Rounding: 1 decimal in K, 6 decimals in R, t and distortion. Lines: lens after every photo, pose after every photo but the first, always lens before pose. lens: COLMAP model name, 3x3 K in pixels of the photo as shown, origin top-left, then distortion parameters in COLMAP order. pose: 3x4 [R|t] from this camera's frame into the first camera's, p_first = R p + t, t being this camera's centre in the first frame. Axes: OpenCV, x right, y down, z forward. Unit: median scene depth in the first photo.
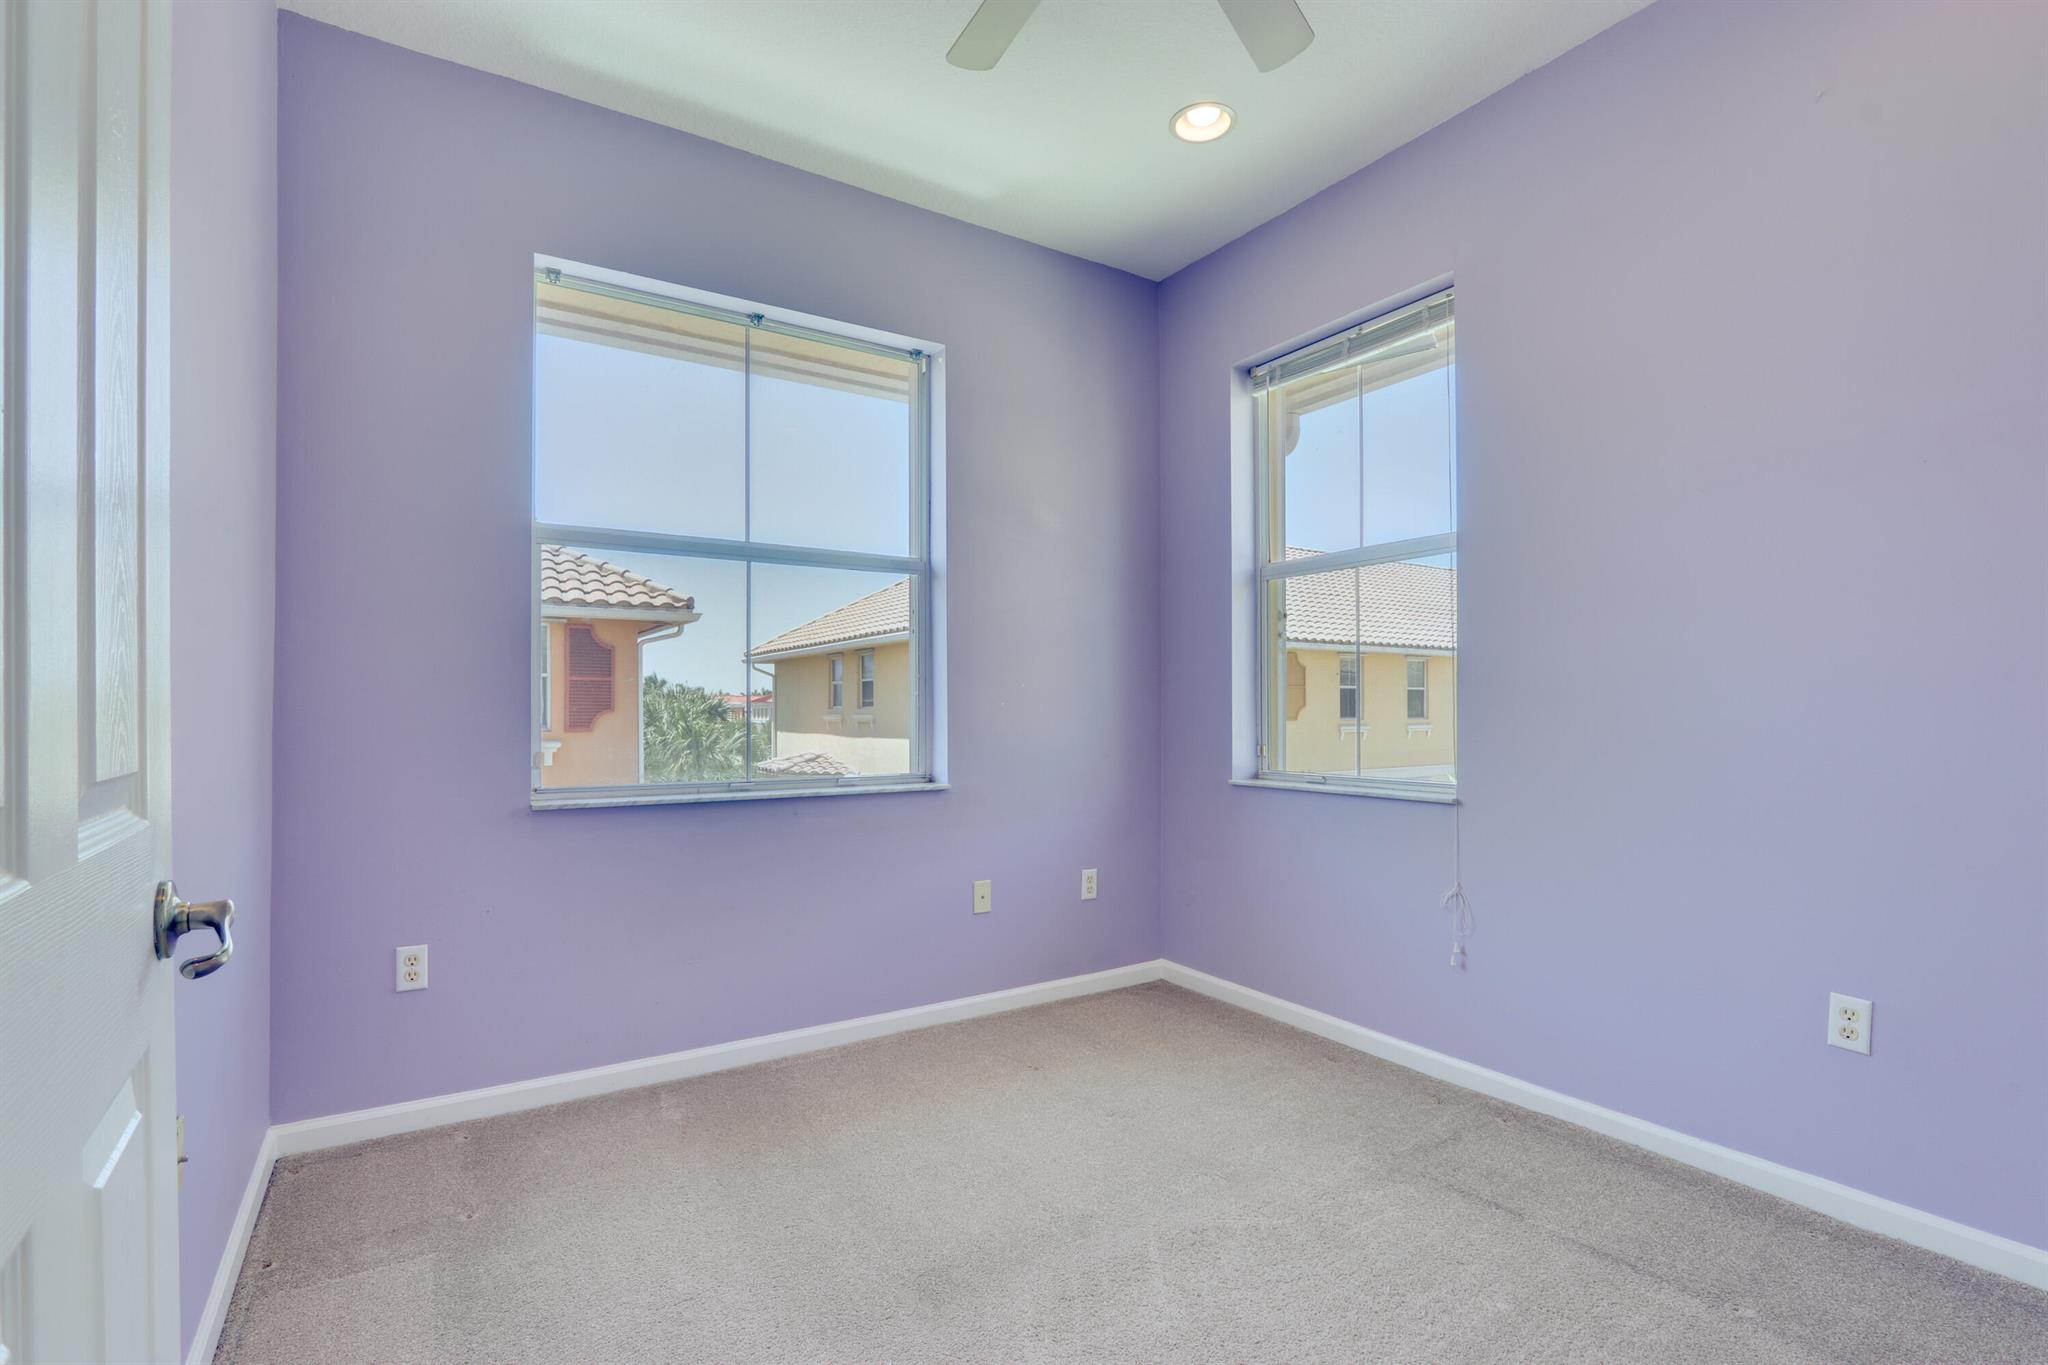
lens RADIAL K [[945.4, 0, 1021.5], [0, 945.4, 712.9], [0, 0, 1]] dist [-0.013824, 0.000881]
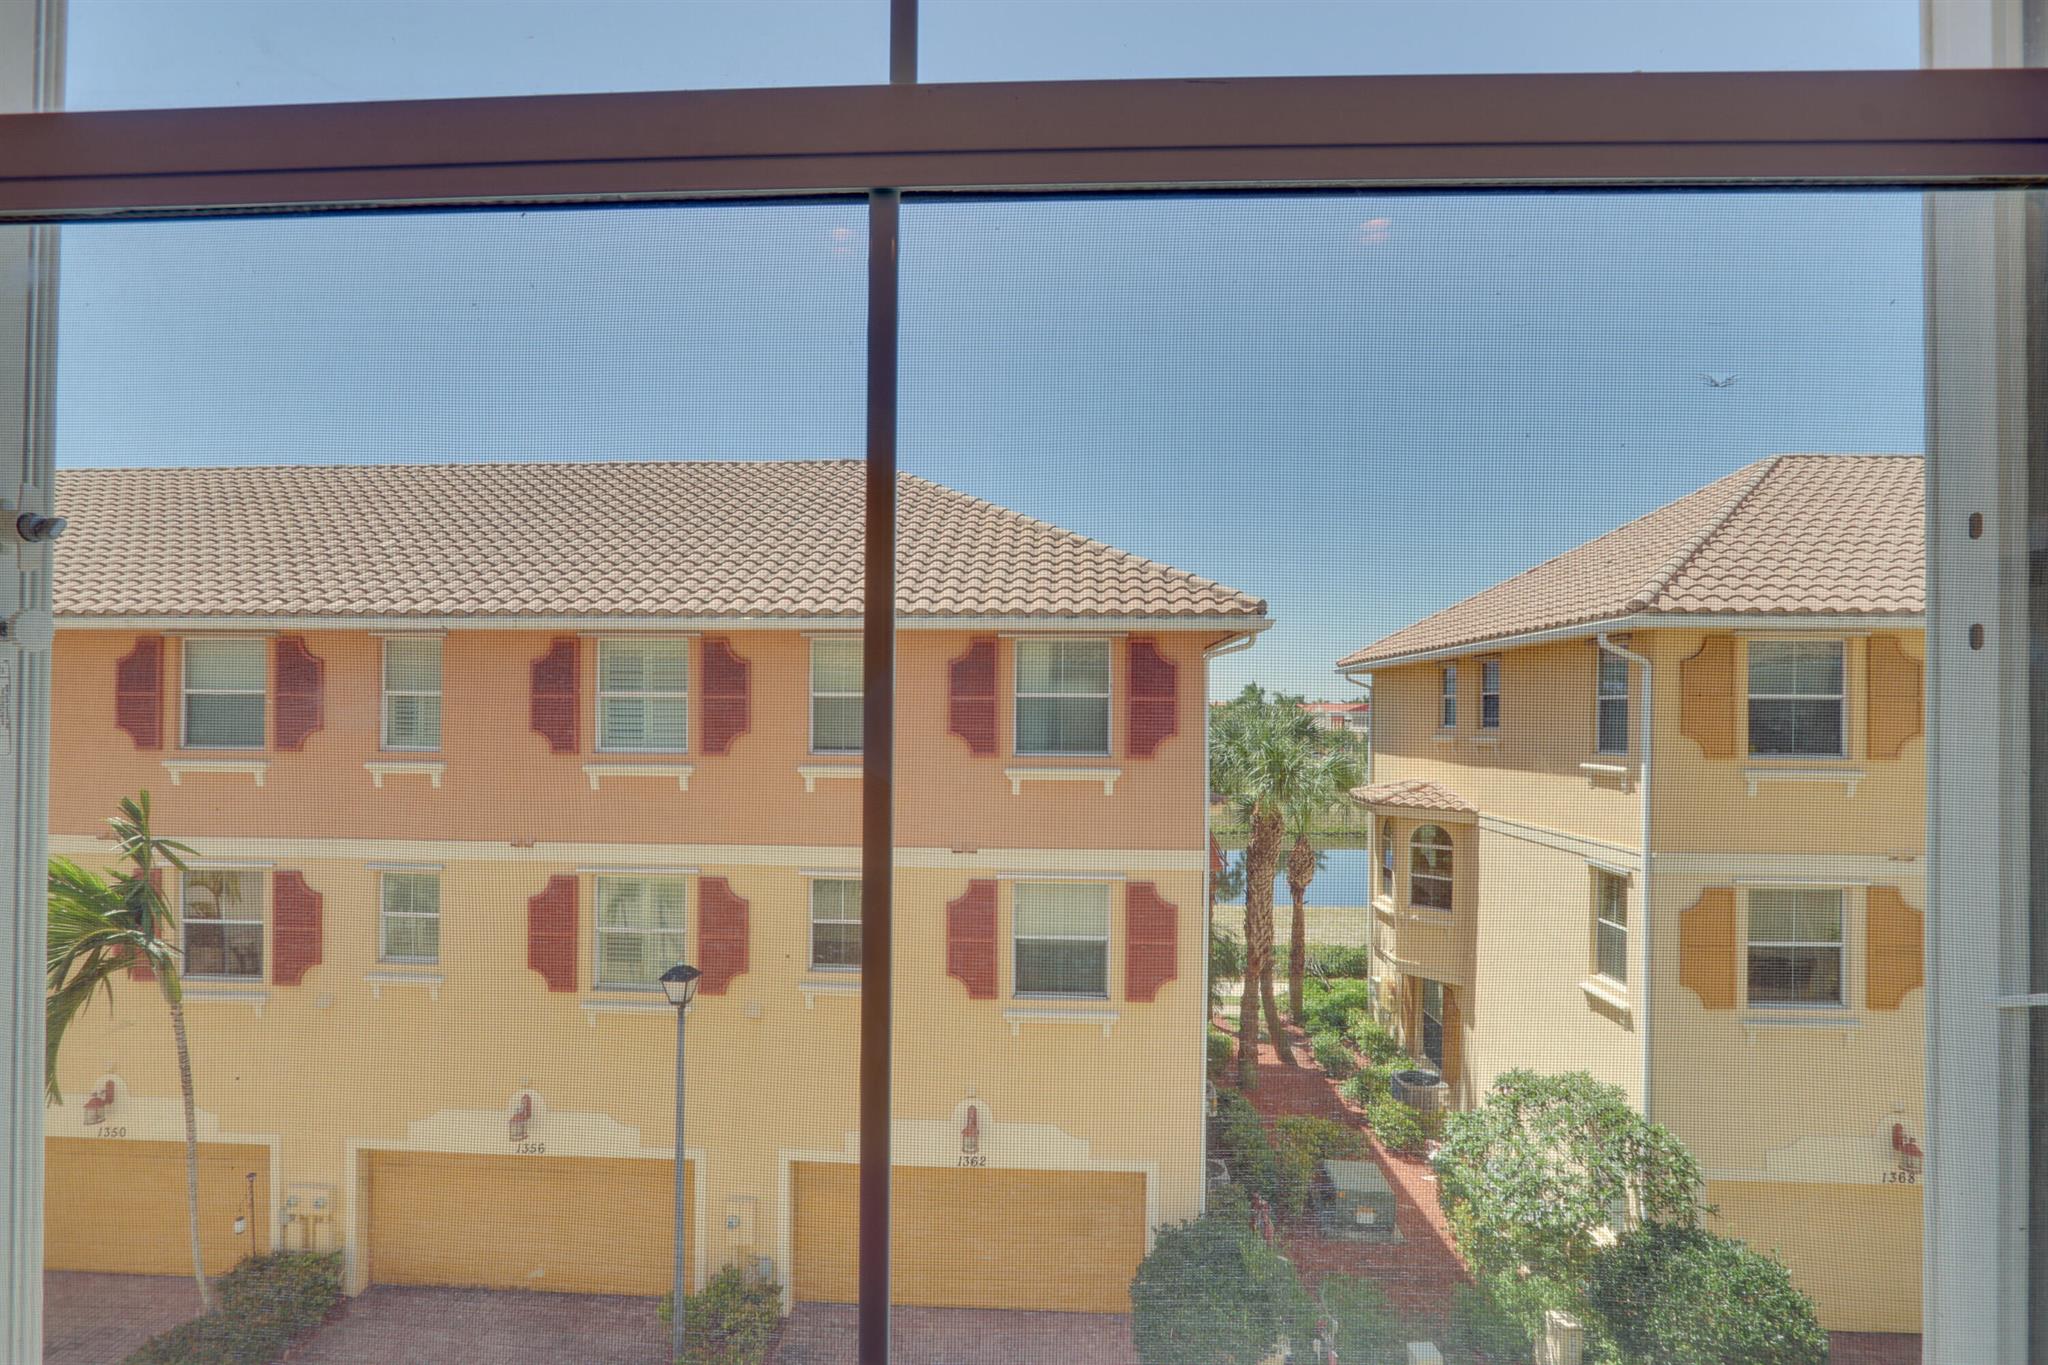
lens RADIAL K [[945.4, 0, 1021.5], [0, 945.4, 712.9], [0, 0, 1]] dist [-0.013824, 0.000881]
pose [[0.815673, 0.005183, -0.578490, -0.041864], [-0.009162, 0.999950, -0.003959, -0.018051], [0.578441, 0.008529, 0.815680, 0.197317]]
